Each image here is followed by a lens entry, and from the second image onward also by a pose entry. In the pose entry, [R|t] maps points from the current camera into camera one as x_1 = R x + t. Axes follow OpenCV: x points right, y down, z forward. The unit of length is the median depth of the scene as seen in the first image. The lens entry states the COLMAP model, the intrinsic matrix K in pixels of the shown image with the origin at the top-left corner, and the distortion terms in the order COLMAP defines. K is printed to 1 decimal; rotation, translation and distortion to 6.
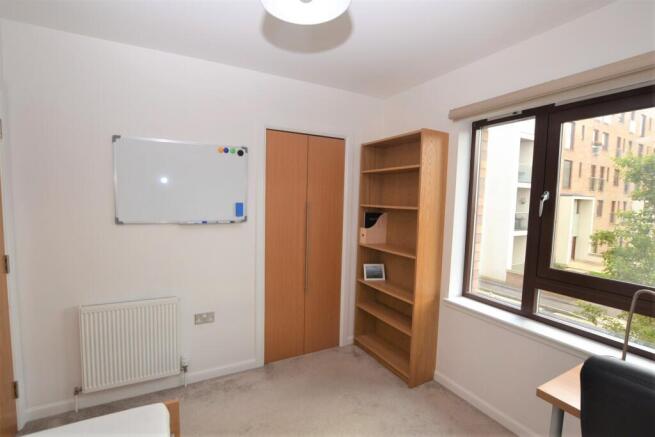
lens RADIAL K [[303.6, 0, 327.5], [0, 303.6, 218.5], [0, 0, 1]] dist [0.000115, 0.000068]
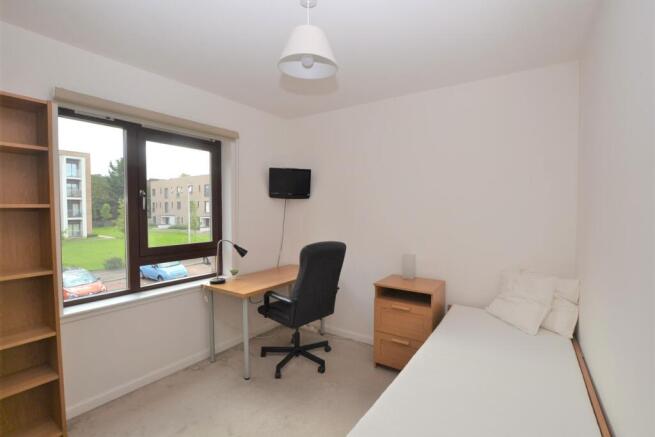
lens RADIAL K [[303.6, 0, 327.5], [0, 303.6, 218.5], [0, 0, 1]] dist [0.000115, 0.000068]
pose [[-0.467676, -0.044779, 0.882765, -0.769894], [0.064383, 0.994337, 0.084548, -0.024332], [-0.881552, 0.096376, -0.462145, 0.853495]]
